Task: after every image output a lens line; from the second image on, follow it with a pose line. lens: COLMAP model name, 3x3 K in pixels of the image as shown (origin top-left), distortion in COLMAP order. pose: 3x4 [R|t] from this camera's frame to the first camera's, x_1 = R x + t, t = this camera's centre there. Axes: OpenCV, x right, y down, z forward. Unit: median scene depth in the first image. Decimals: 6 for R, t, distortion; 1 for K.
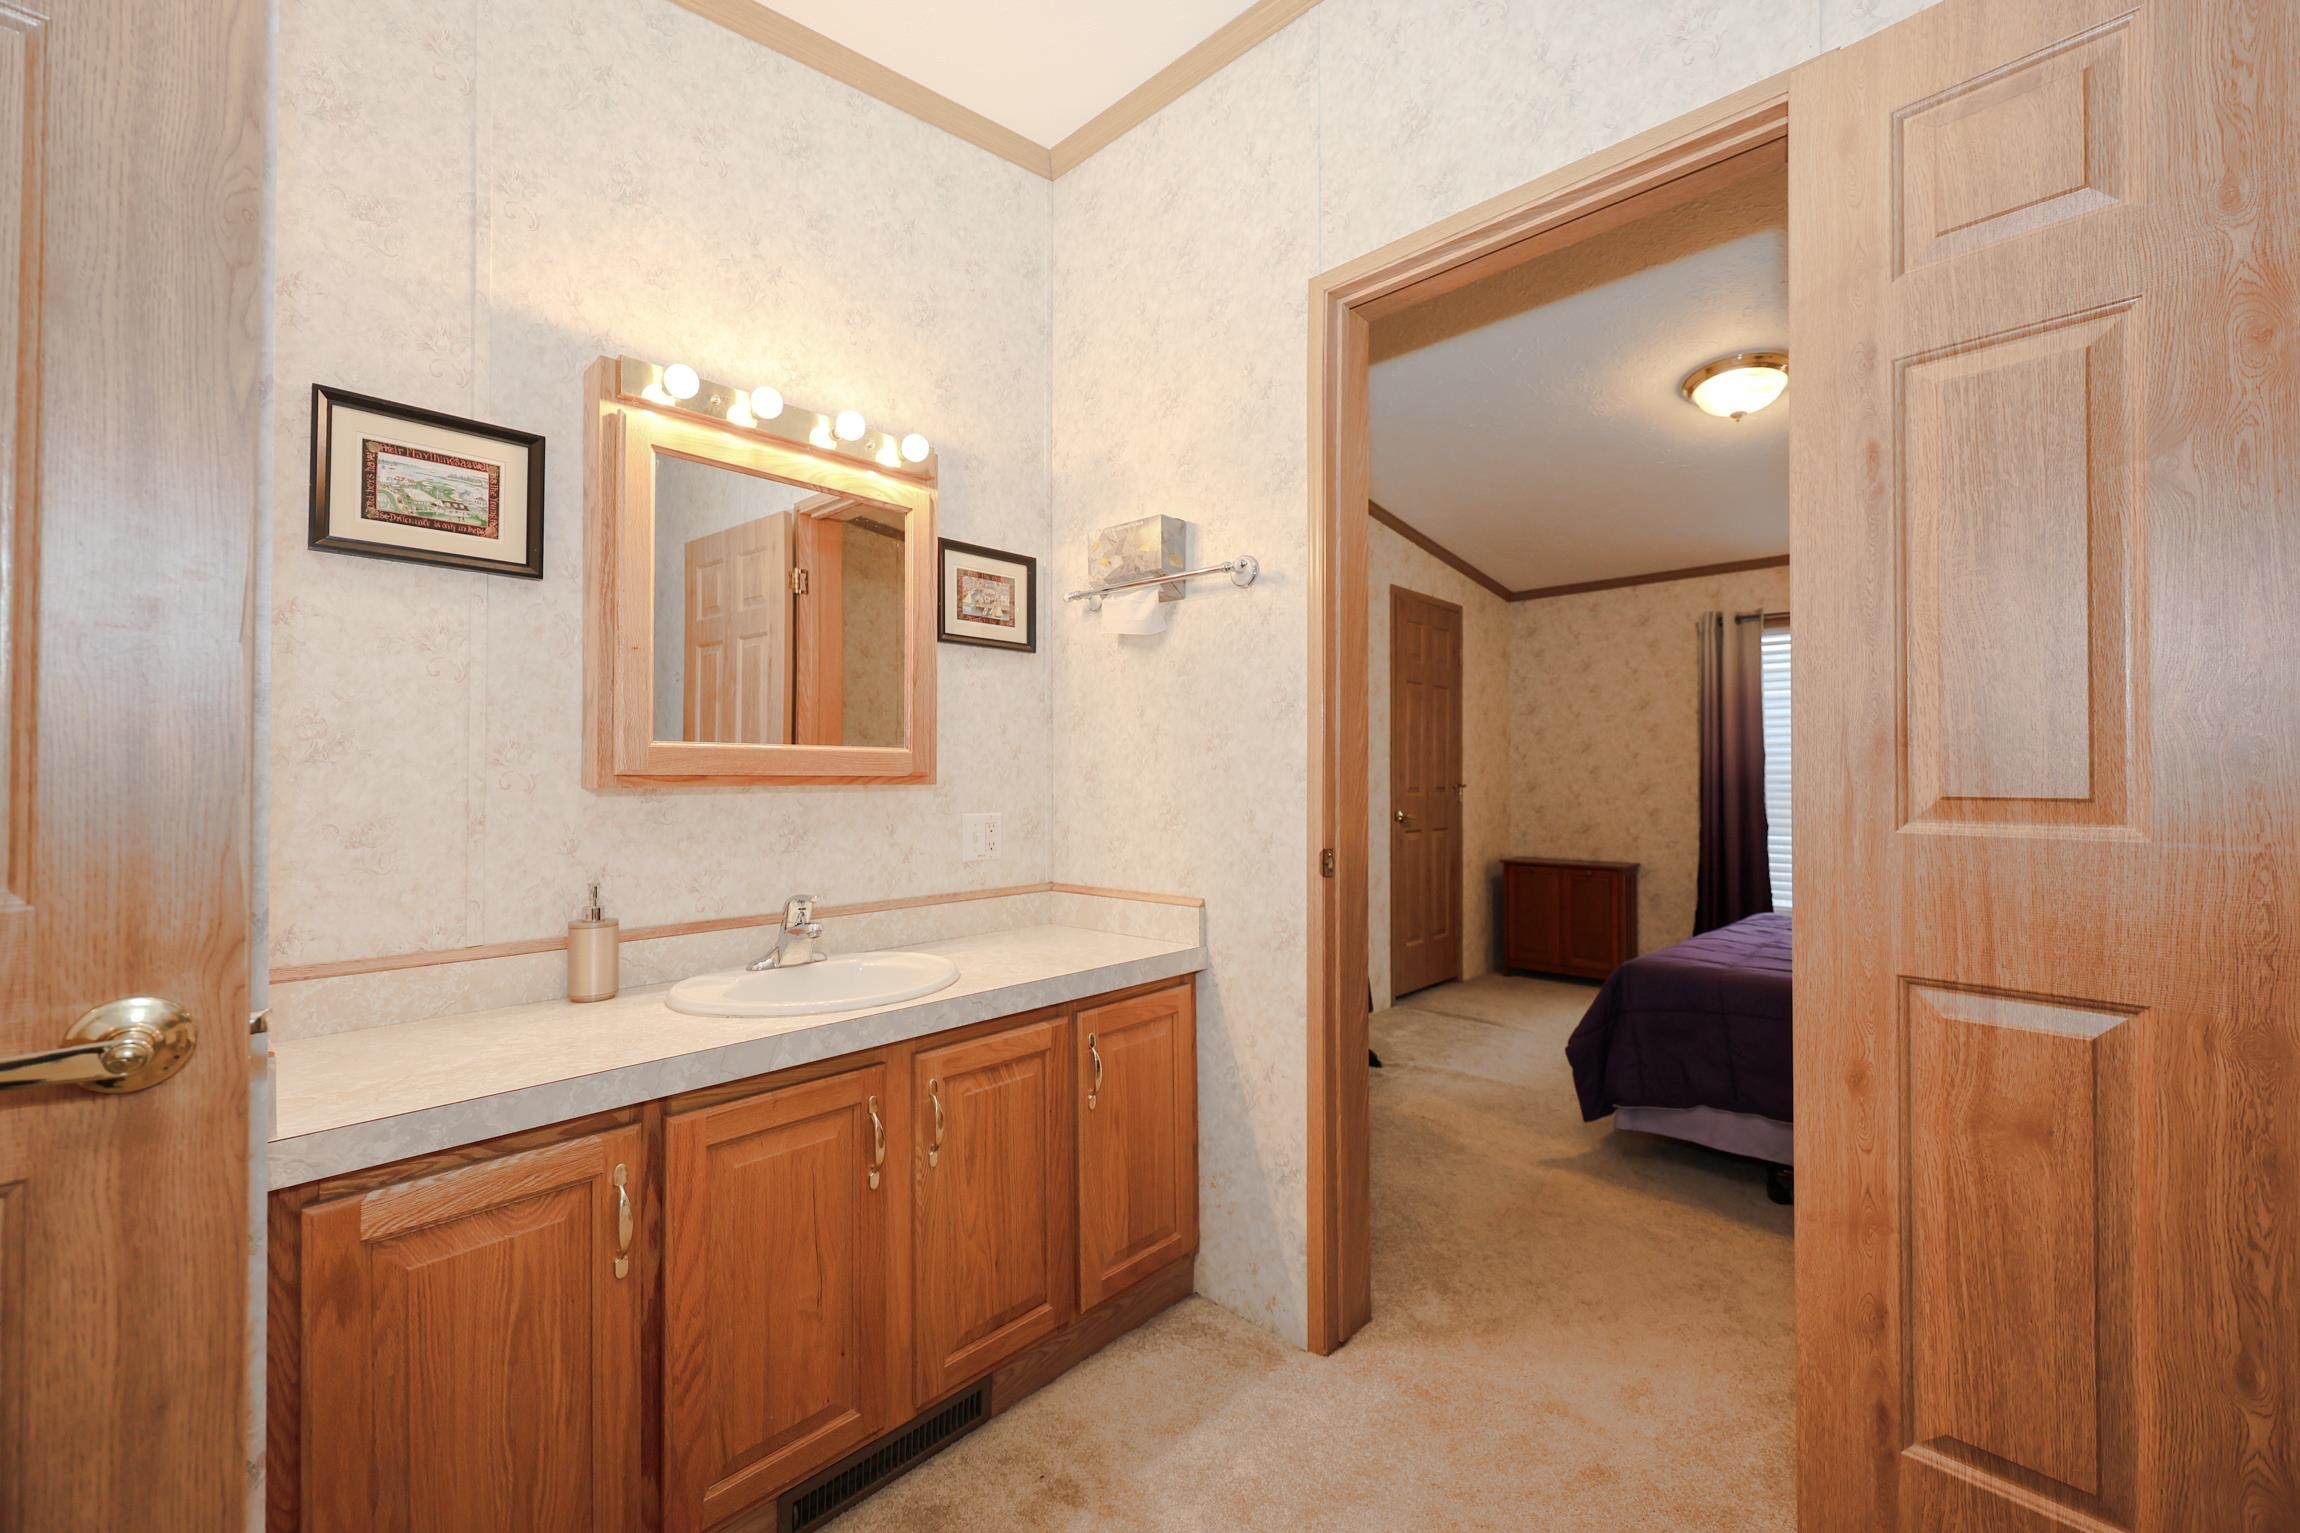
lens RADIAL K [[928.3, 0, 1151.4], [0, 928.3, 761.8], [0, 0, 1]] dist [0.000294, -0.000070]
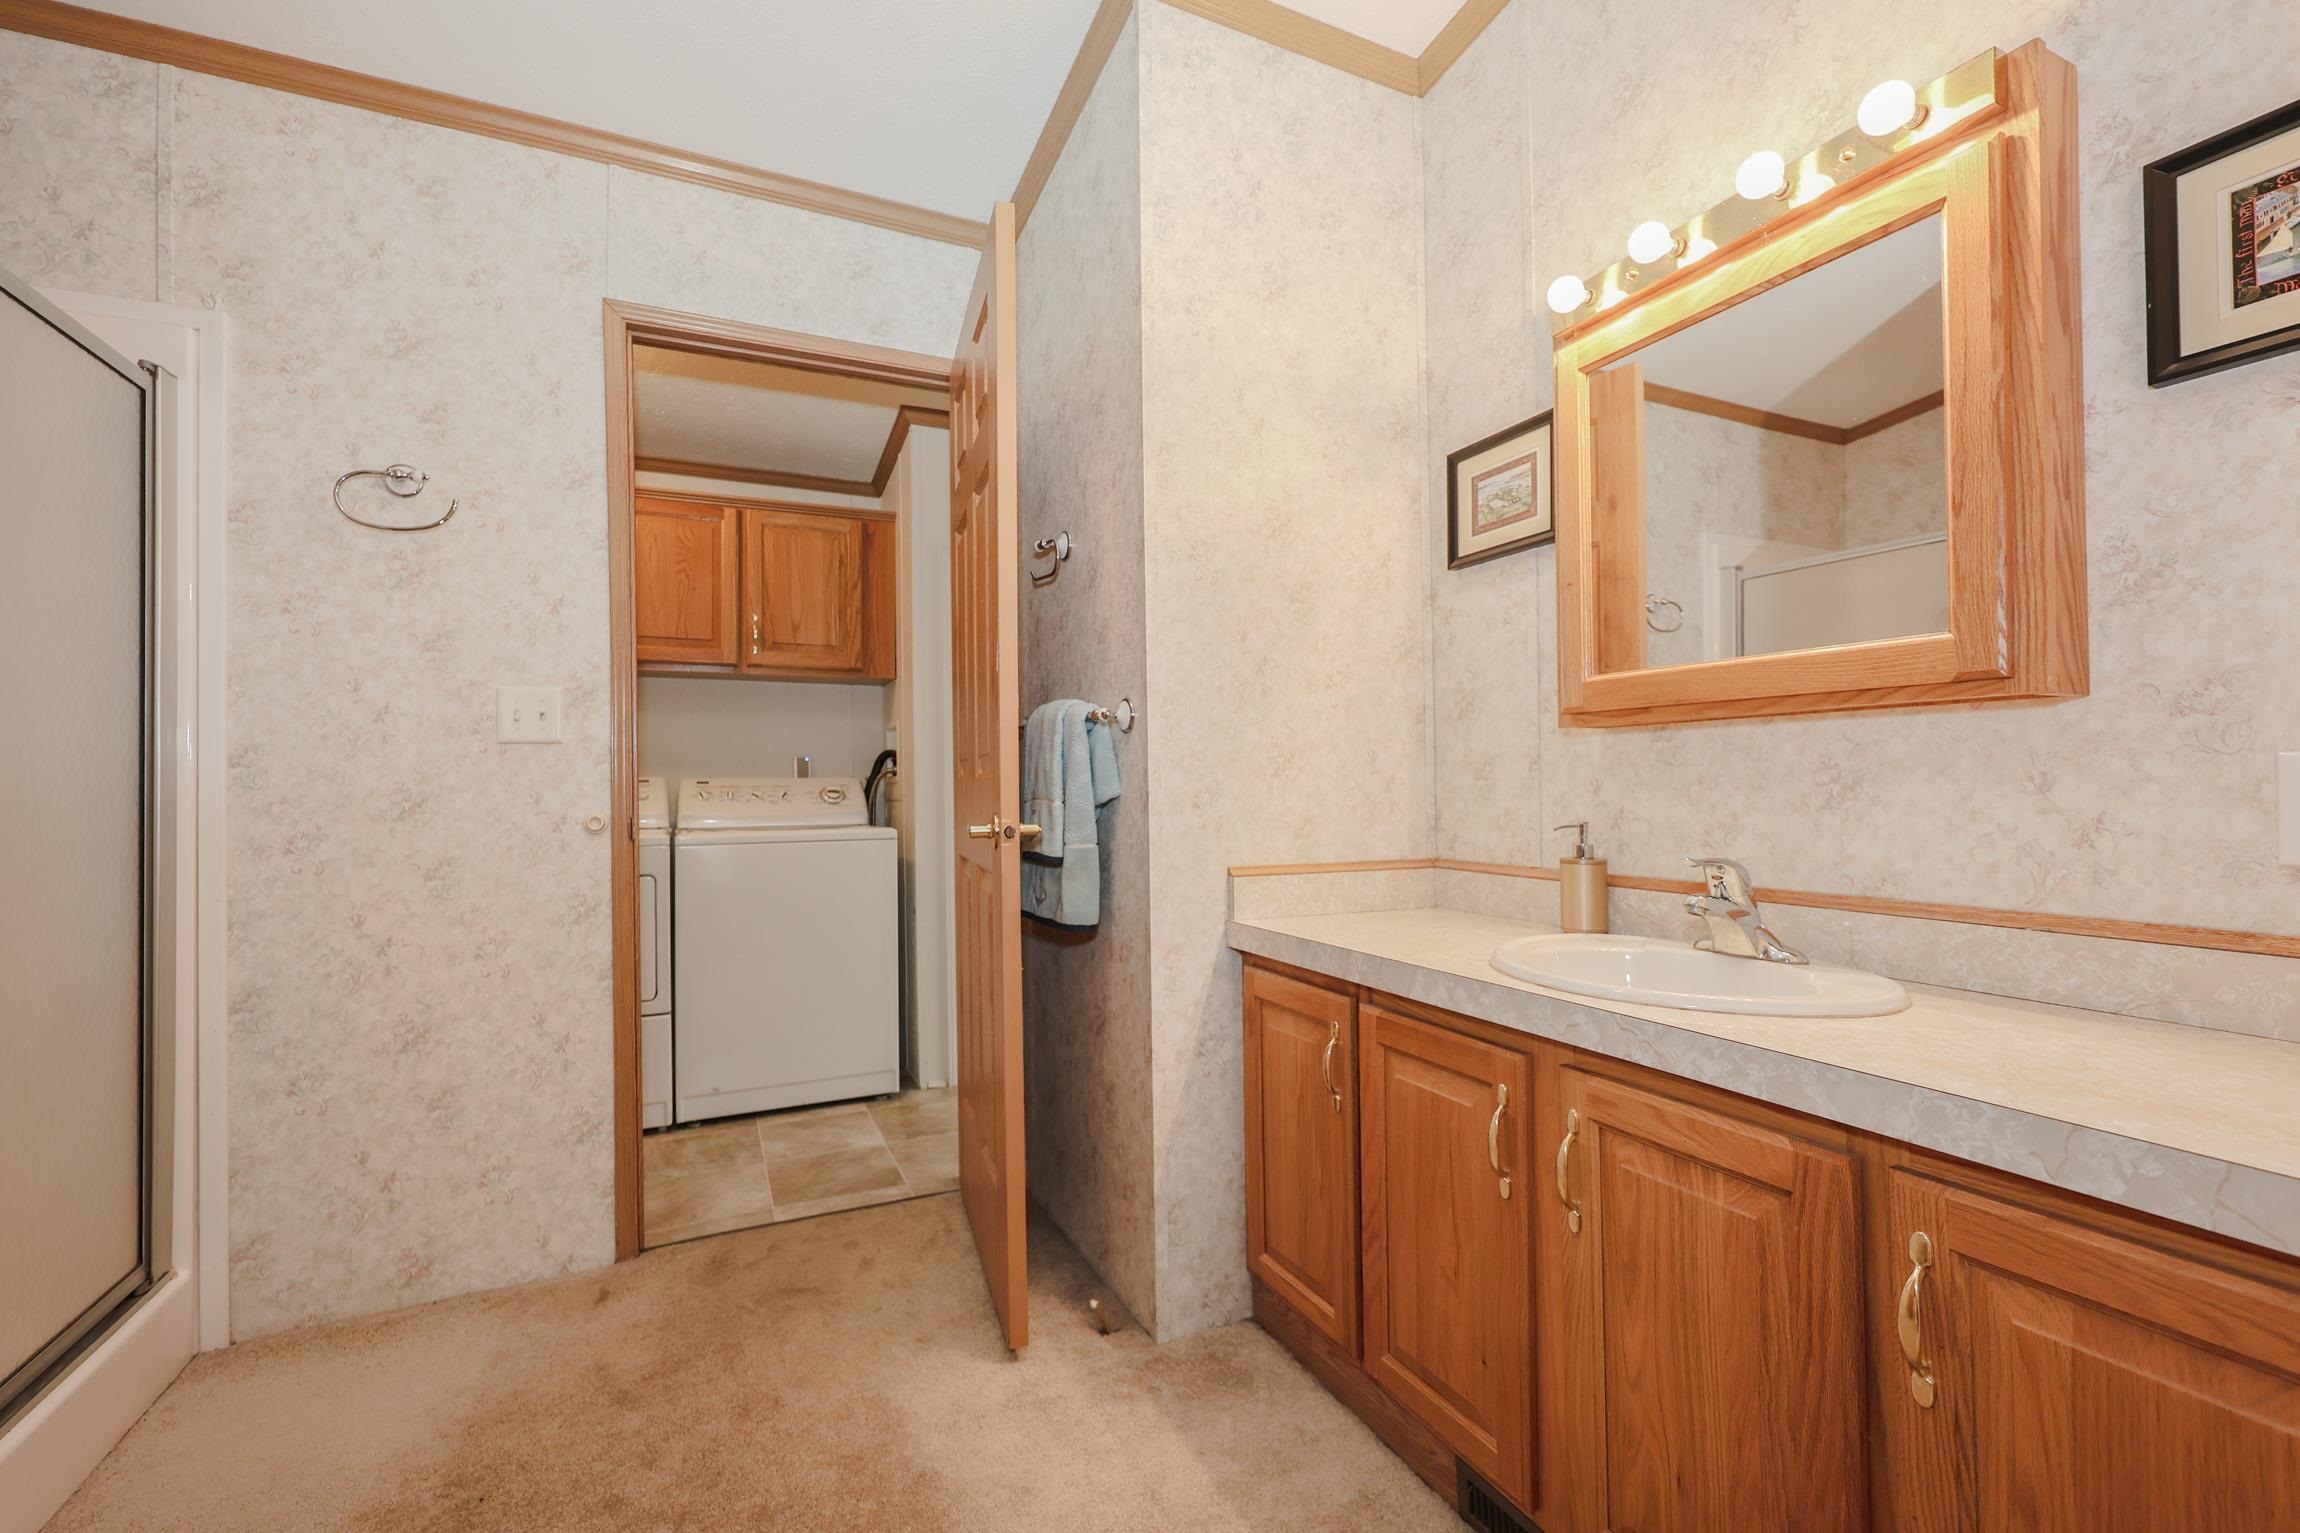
lens RADIAL K [[958.9, 0, 1137.1], [0, 958.9, 768.7], [0, 0, 1]] dist [0.002737, 0.000114]
pose [[-0.369927, -0.011013, -0.928995, 0.557117], [0.023609, 0.999495, -0.021250, 0.083792], [0.928761, -0.029793, -0.369481, 0.931075]]
